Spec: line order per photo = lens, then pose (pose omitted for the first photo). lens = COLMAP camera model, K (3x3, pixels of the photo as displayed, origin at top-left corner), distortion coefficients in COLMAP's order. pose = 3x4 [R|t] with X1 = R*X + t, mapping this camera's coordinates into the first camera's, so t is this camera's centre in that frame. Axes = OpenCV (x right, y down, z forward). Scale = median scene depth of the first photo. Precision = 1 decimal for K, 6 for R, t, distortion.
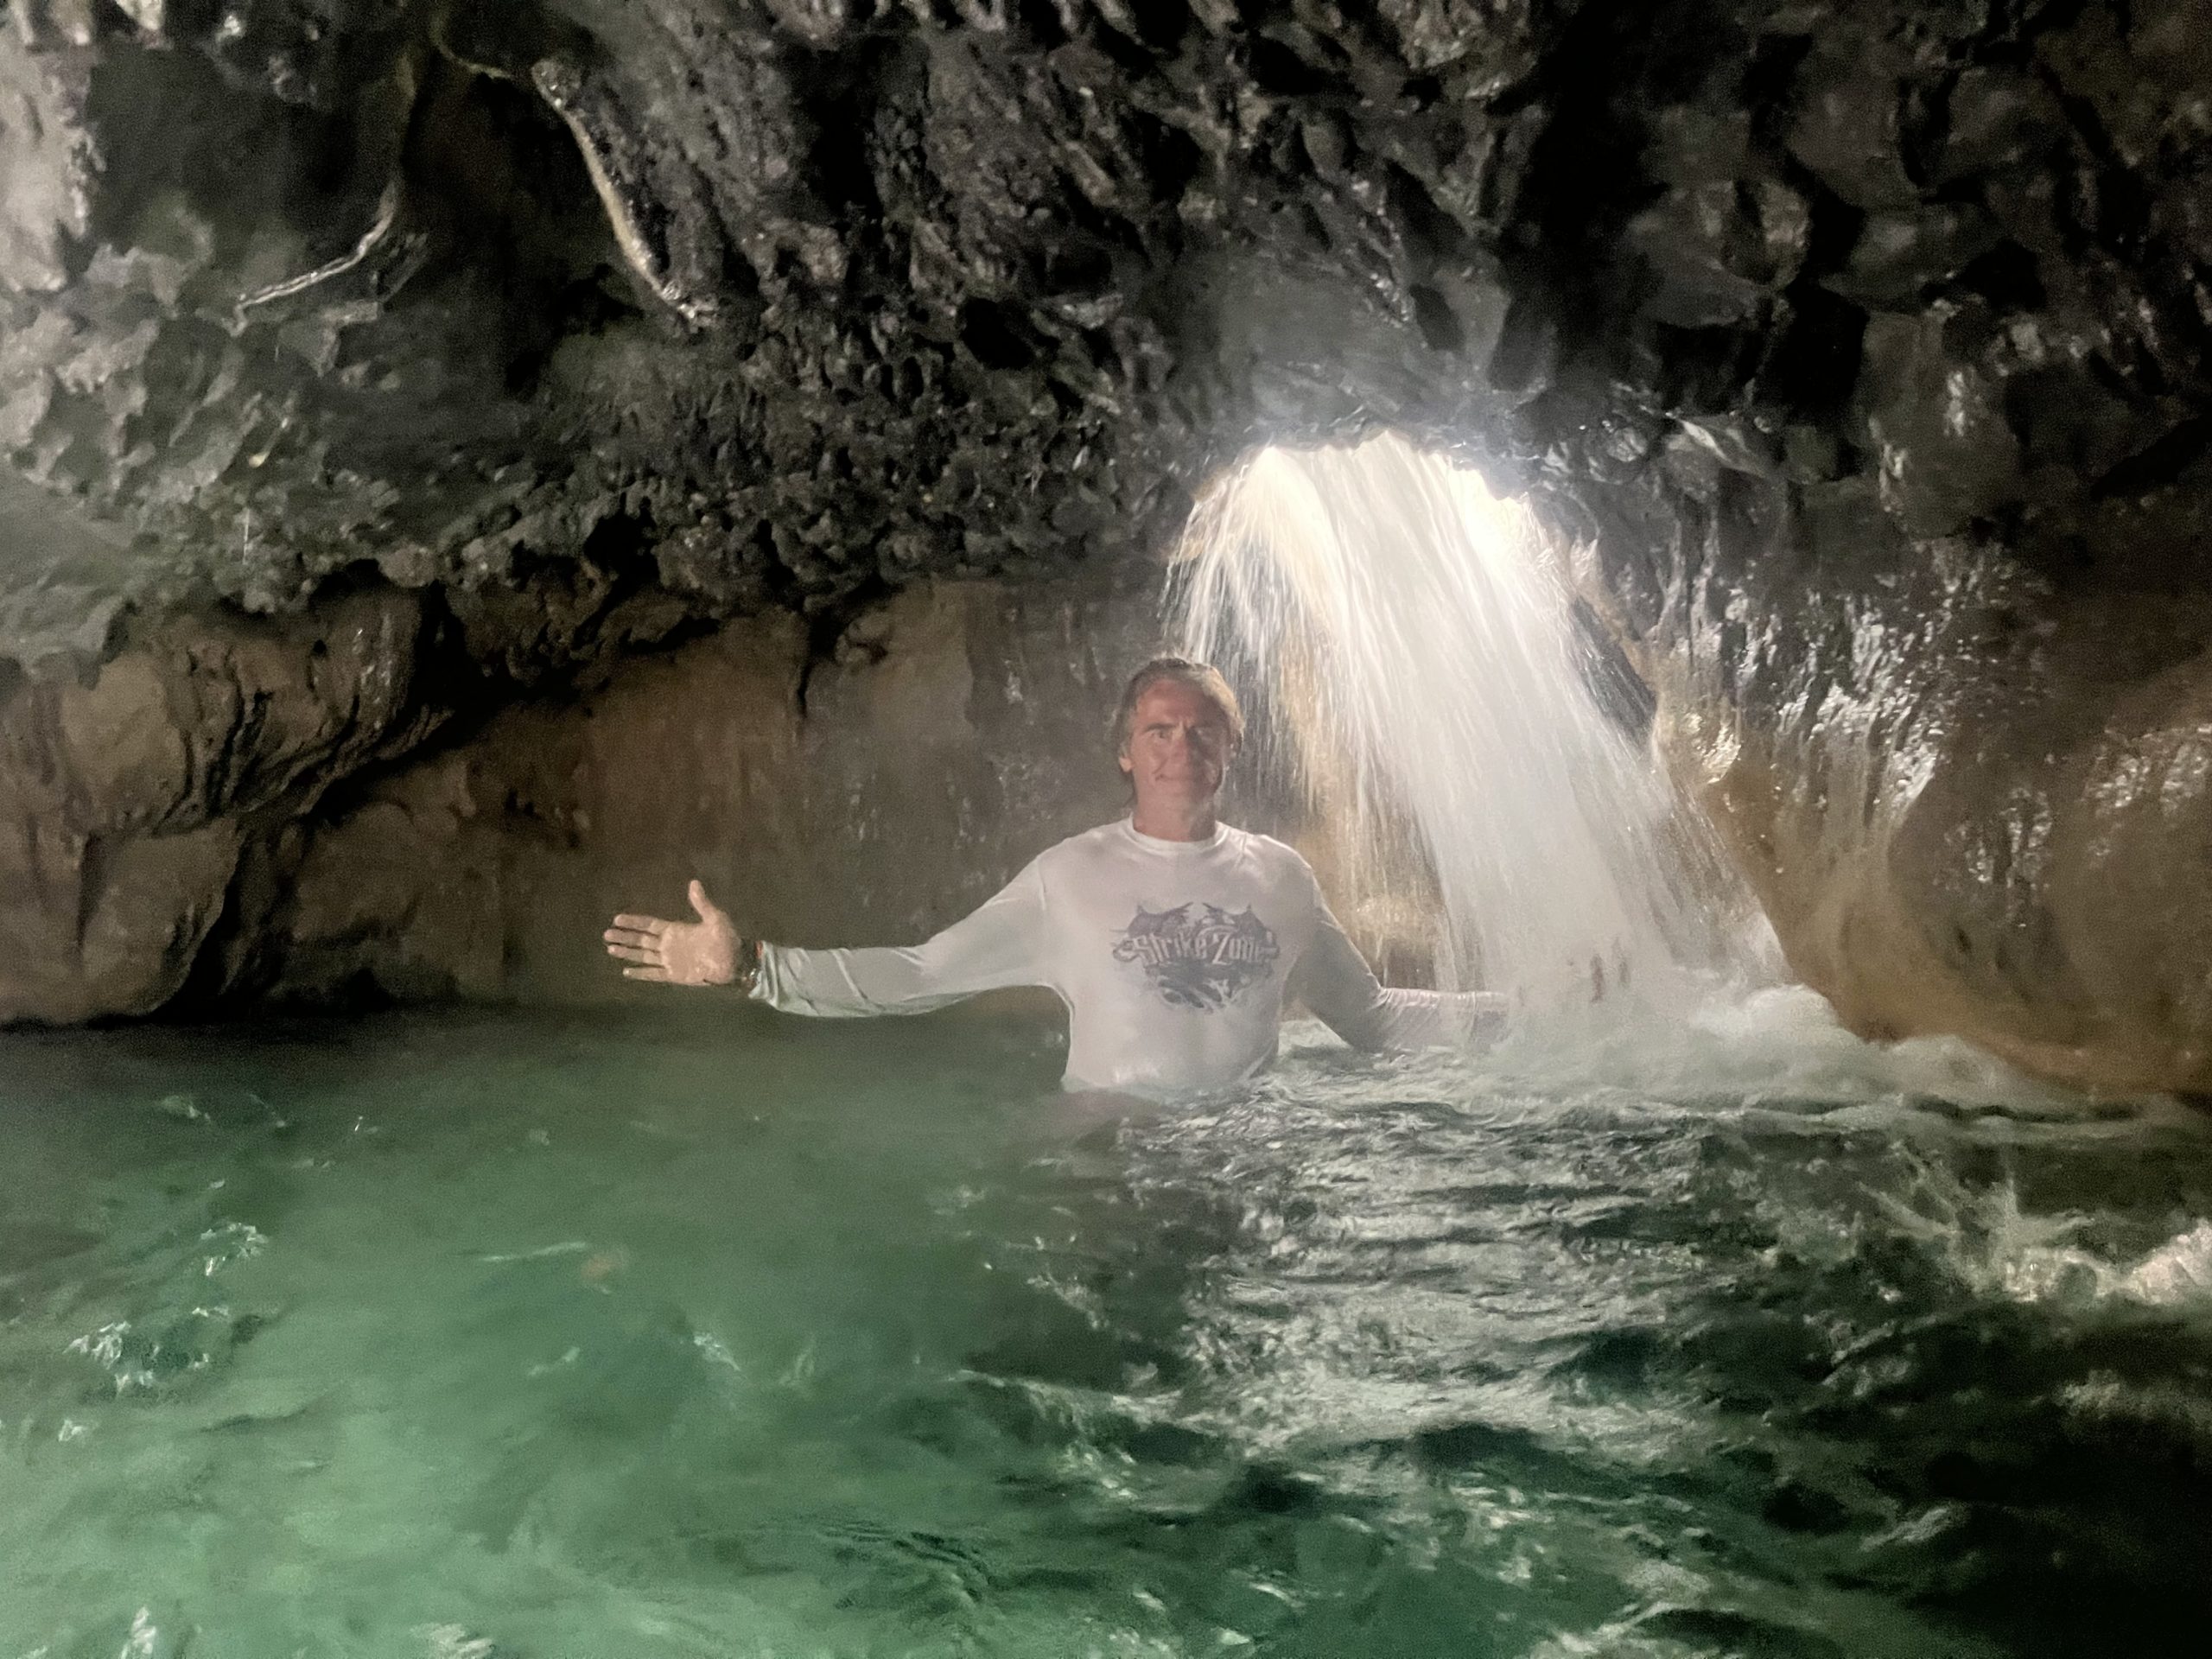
lens RADIAL K [[1686.4, 0, 1106.0], [0, 1686.4, 829.5], [0, 0, 1]] dist [-0.008252, -0.004938]
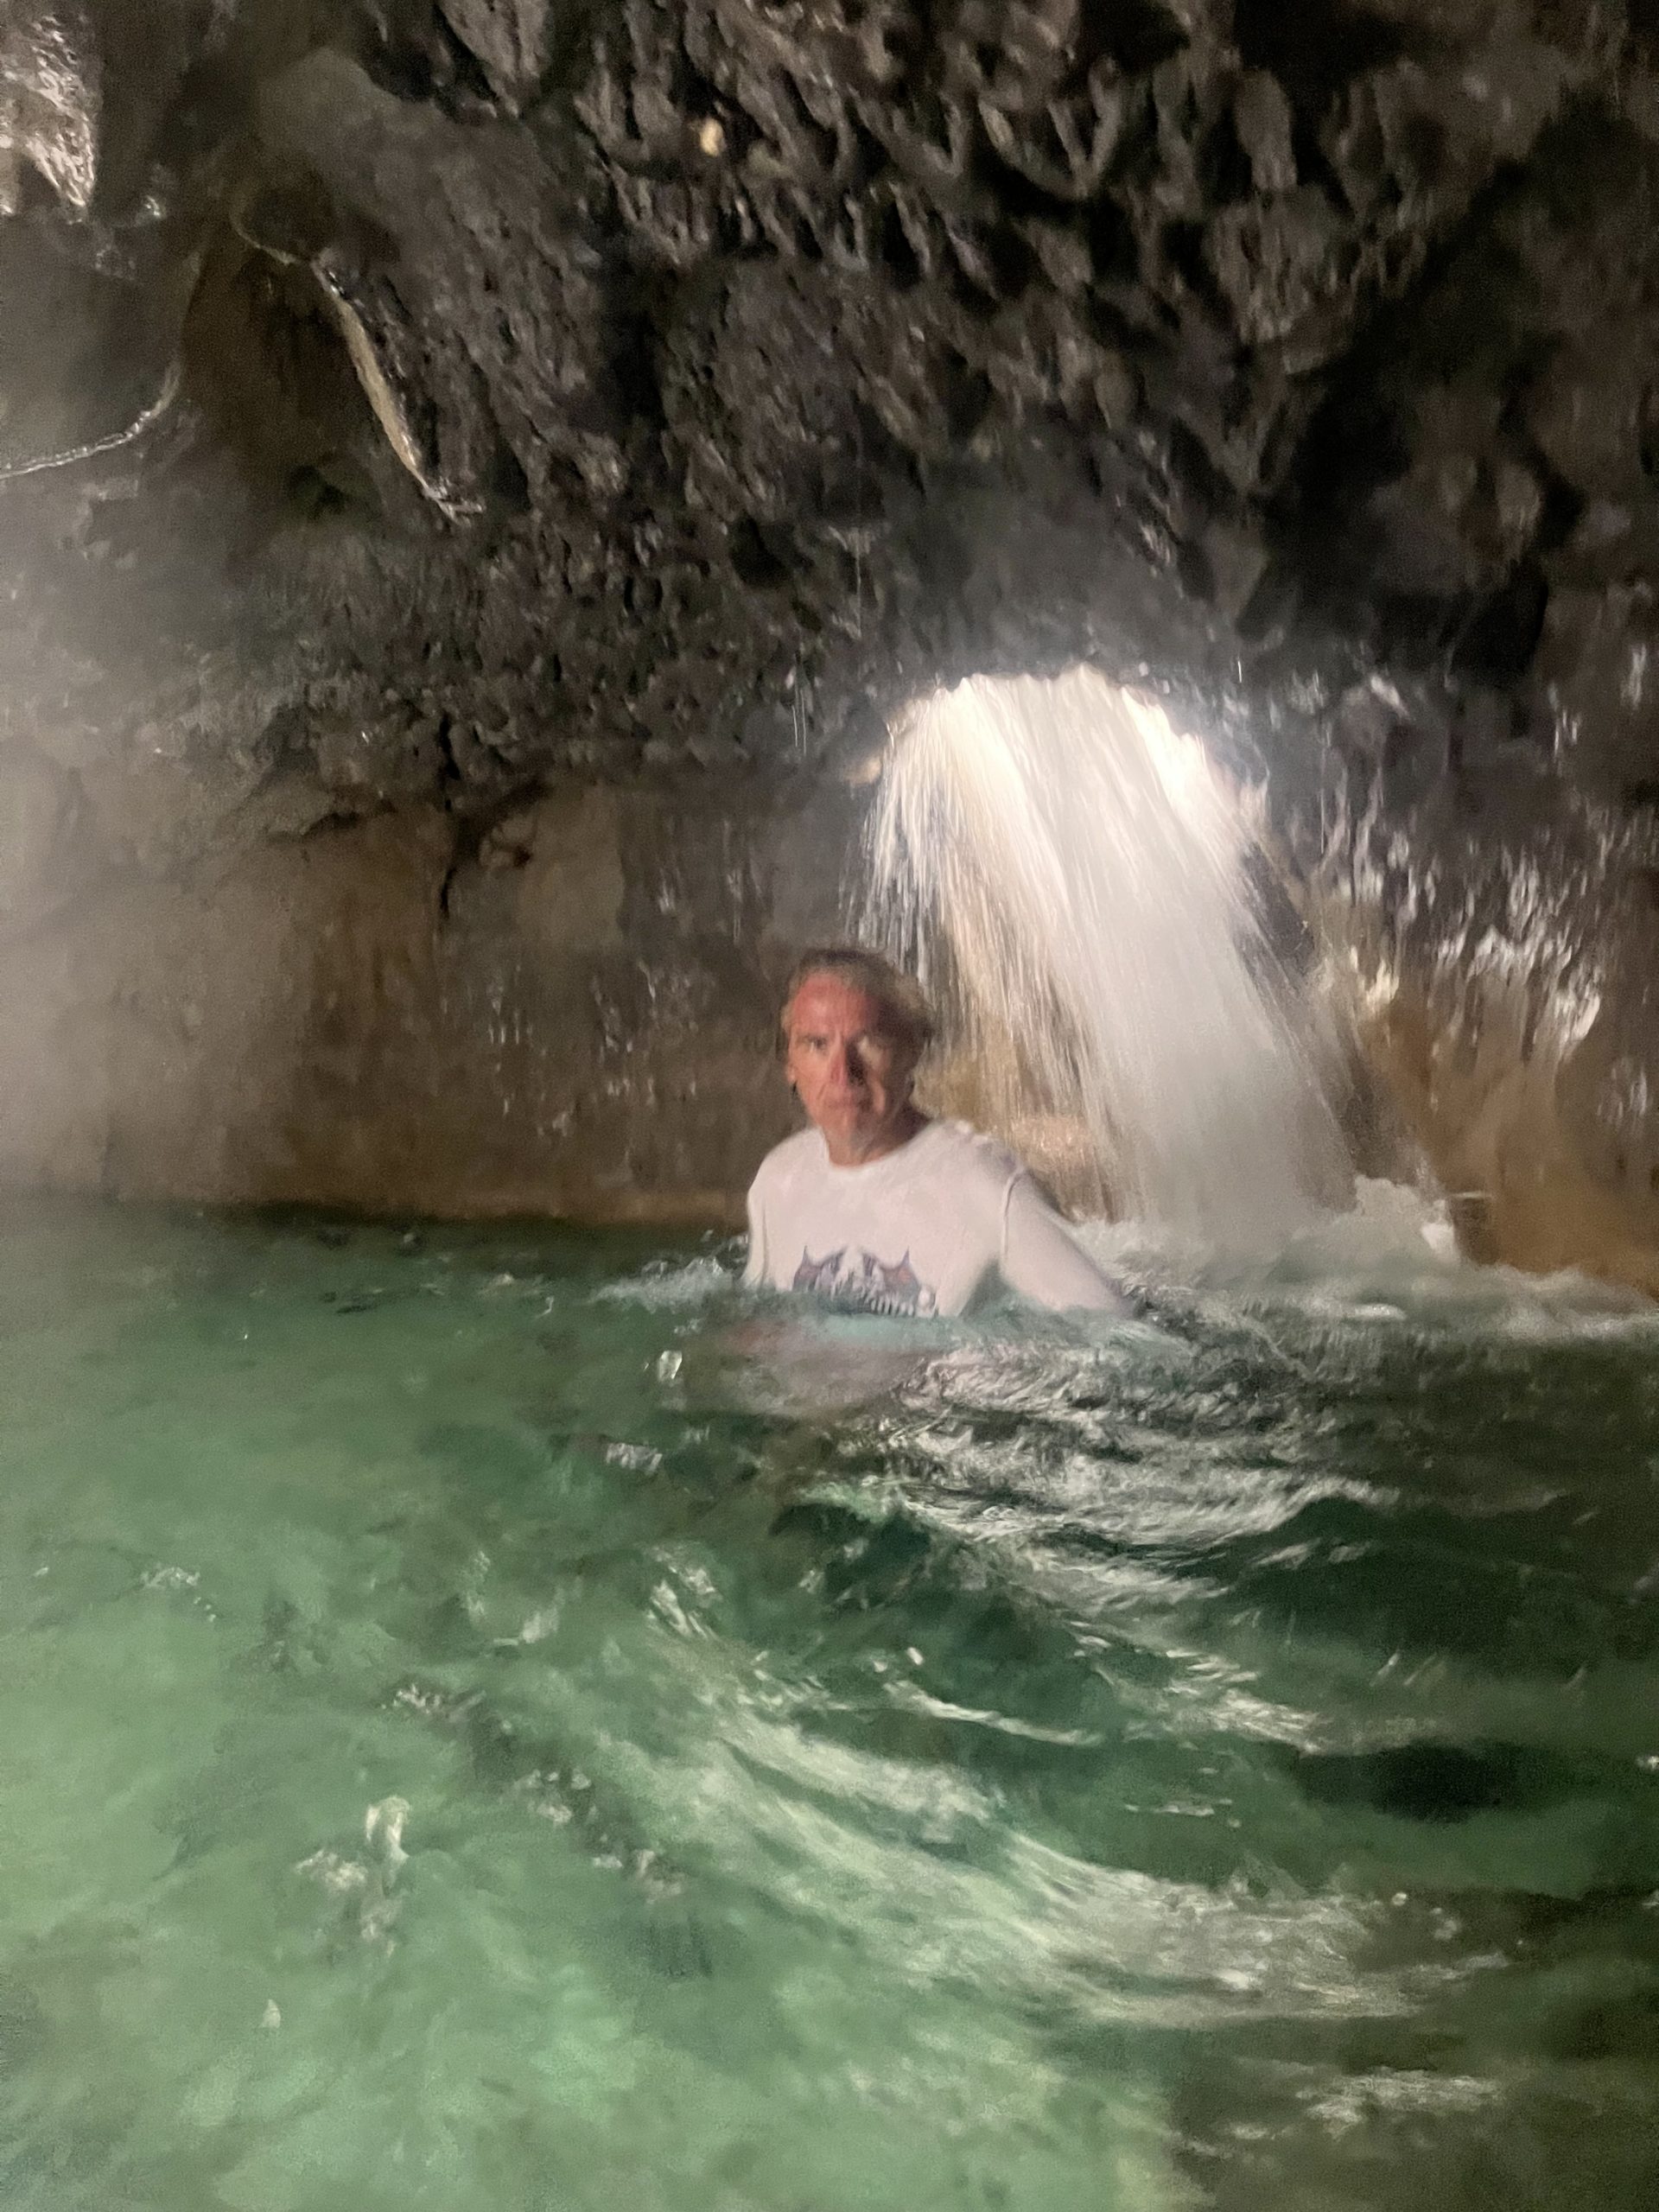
lens RADIAL K [[1686.4, 0, 829.5], [0, 1686.4, 1106.0], [0, 0, 1]] dist [-0.008252, -0.004938]
pose [[0.993263, 0.031227, 0.111597, -0.123432], [-0.035127, 0.998833, 0.033146, 0.007272], [-0.110432, -0.036842, 0.993201, -0.038905]]
